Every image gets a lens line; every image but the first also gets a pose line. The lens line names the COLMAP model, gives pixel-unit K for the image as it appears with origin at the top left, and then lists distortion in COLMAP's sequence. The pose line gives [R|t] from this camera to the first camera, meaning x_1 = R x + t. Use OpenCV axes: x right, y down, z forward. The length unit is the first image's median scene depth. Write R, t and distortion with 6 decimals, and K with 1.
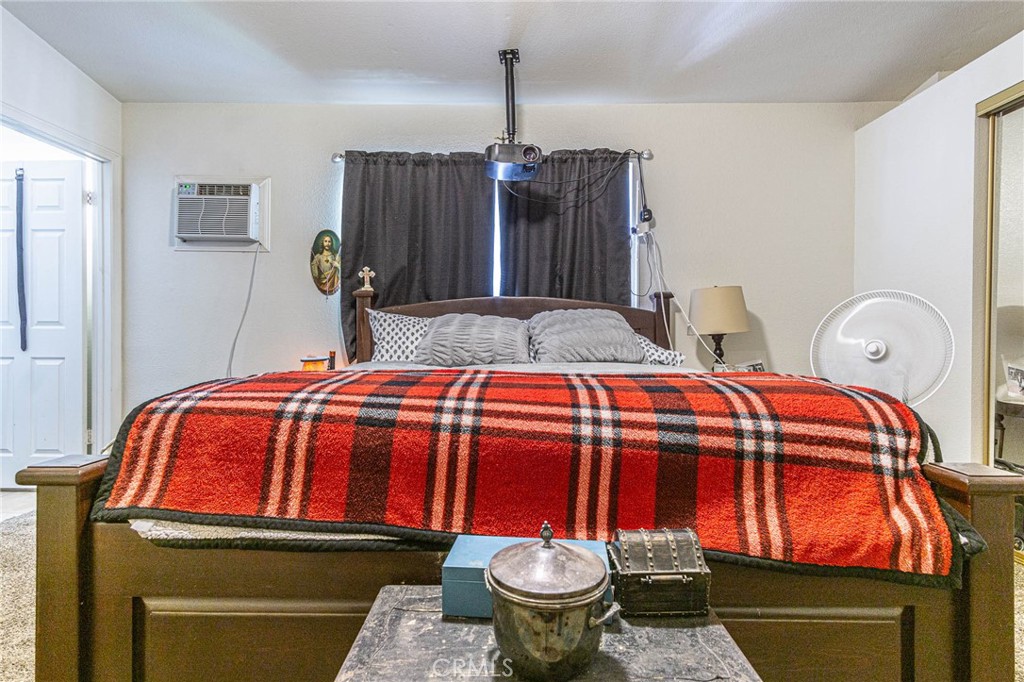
lens RADIAL K [[553.8, 0, 515.0], [0, 553.8, 338.1], [0, 0, 1]] dist [0.004937, 0.001304]
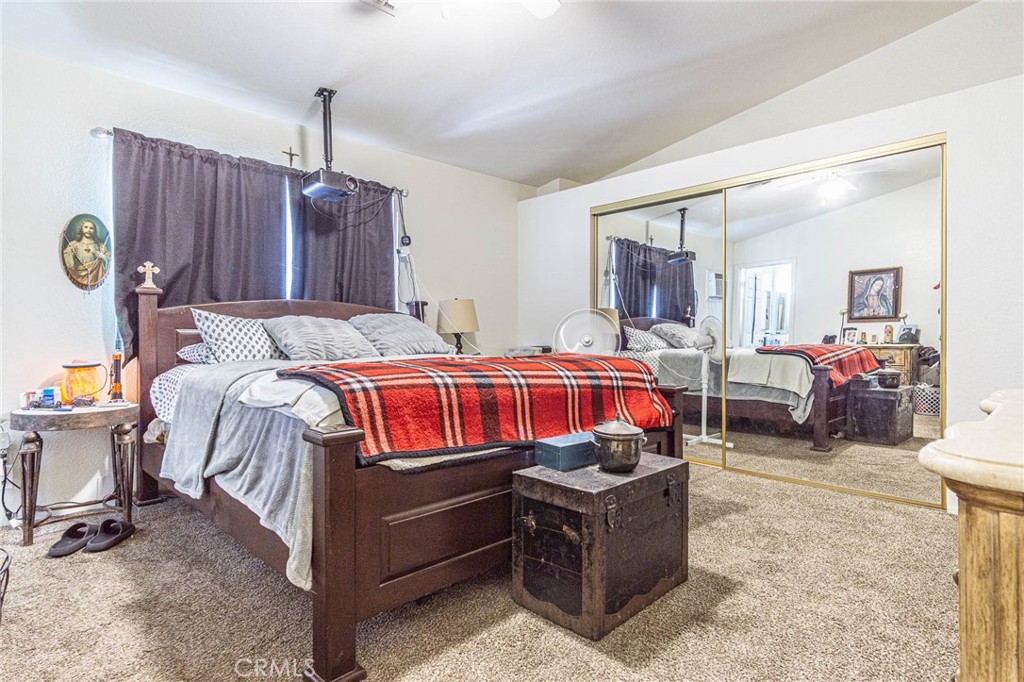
lens RADIAL K [[552.0, 0, 541.5], [0, 552.0, 338.3], [0, 0, 1]] dist [0.000728, 0.000715]
pose [[0.679301, -0.012853, 0.733747, -0.504835], [0.011478, 0.999910, 0.006890, -0.000530], [-0.733770, 0.003741, 0.679388, -0.099172]]
